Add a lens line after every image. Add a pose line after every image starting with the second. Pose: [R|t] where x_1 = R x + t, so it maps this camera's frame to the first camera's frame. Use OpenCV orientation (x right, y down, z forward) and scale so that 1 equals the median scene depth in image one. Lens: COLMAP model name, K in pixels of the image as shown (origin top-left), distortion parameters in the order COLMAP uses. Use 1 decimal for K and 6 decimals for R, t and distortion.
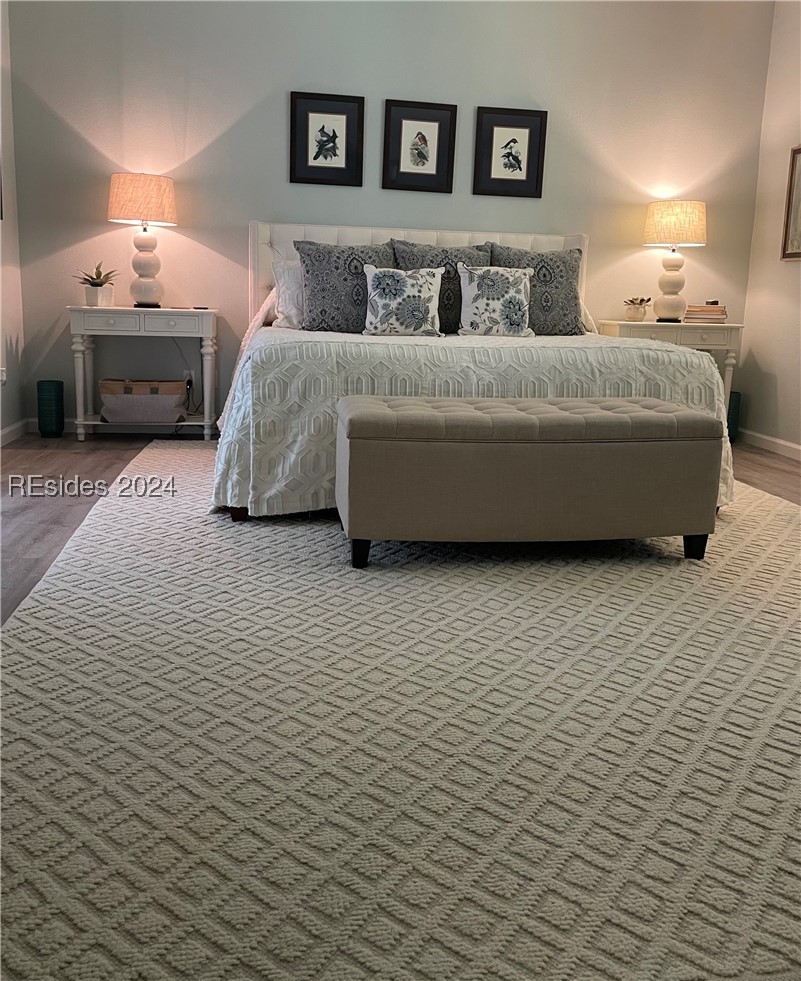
lens RADIAL K [[873.4, 0, 409.2], [0, 873.4, 444.3], [0, 0, 1]] dist [0.125861, -0.172042]
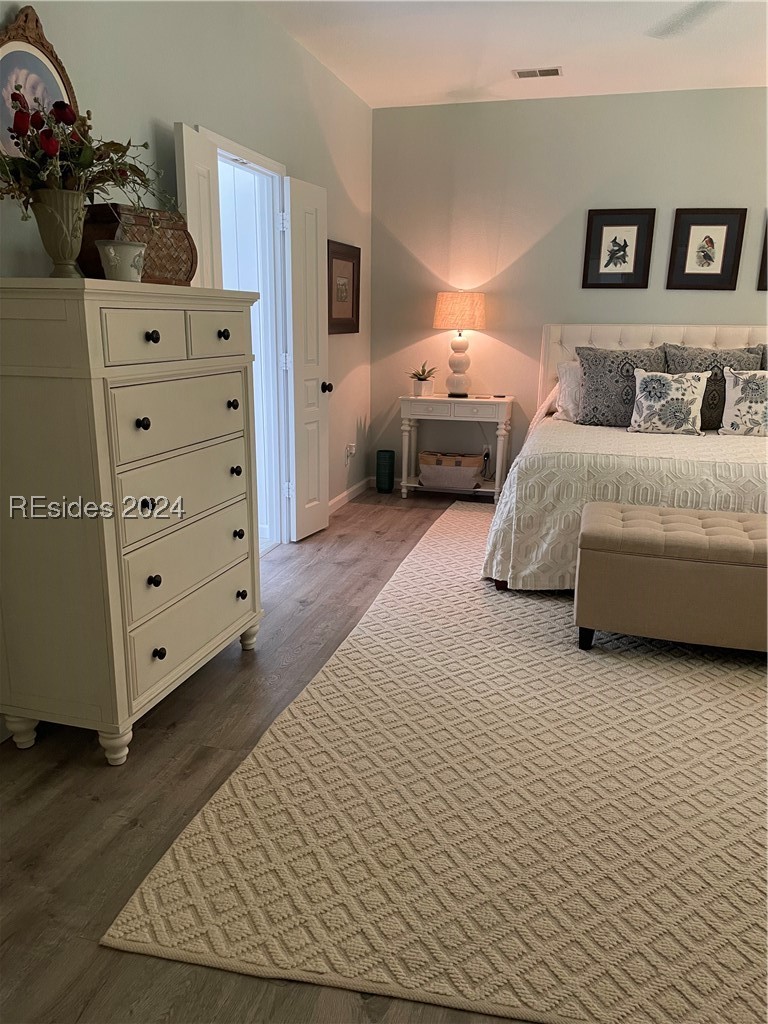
lens RADIAL K [[777.9, 0, 389.5], [0, 777.9, 514.6], [0, 0, 1]] dist [0.098390, -0.119182]
pose [[0.917461, 0.080206, -0.389656, 0.089510], [-0.052131, 0.995258, 0.082117, -0.104947], [0.394395, -0.055026, 0.917292, -0.102762]]
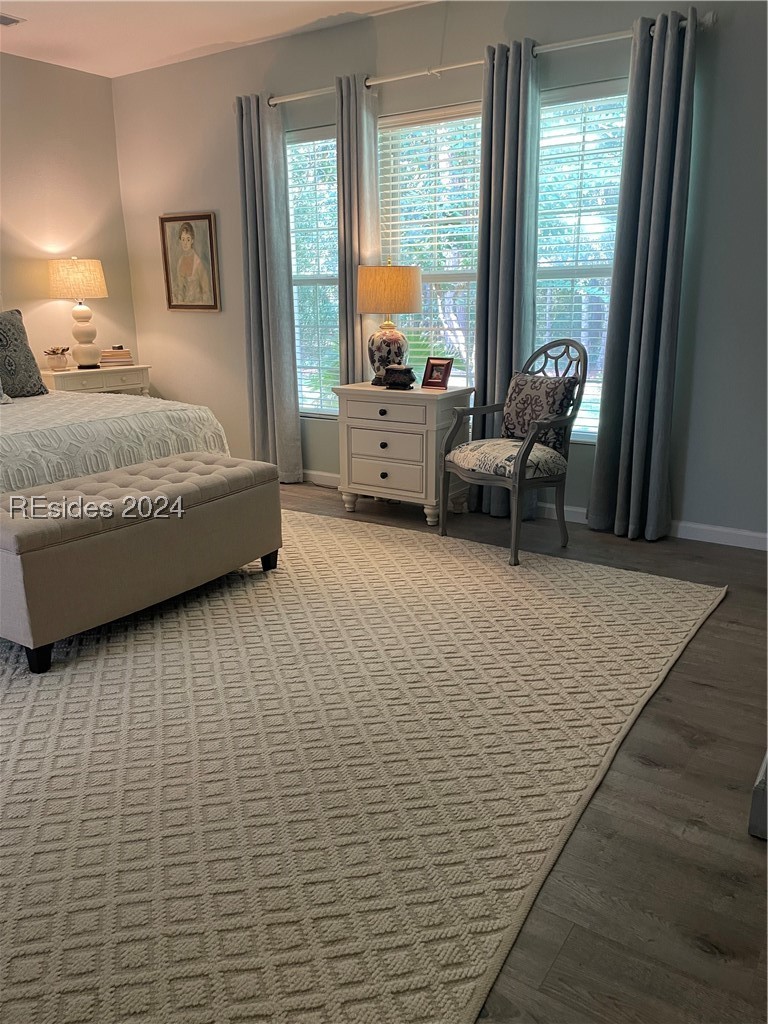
lens RADIAL K [[777.9, 0, 389.5], [0, 777.9, 514.6], [0, 0, 1]] dist [0.098390, -0.119182]
pose [[0.654033, -0.235512, 0.718871, -0.340635], [0.155952, 0.971866, 0.176511, -0.114345], [-0.740216, -0.003334, 0.672361, 0.062552]]
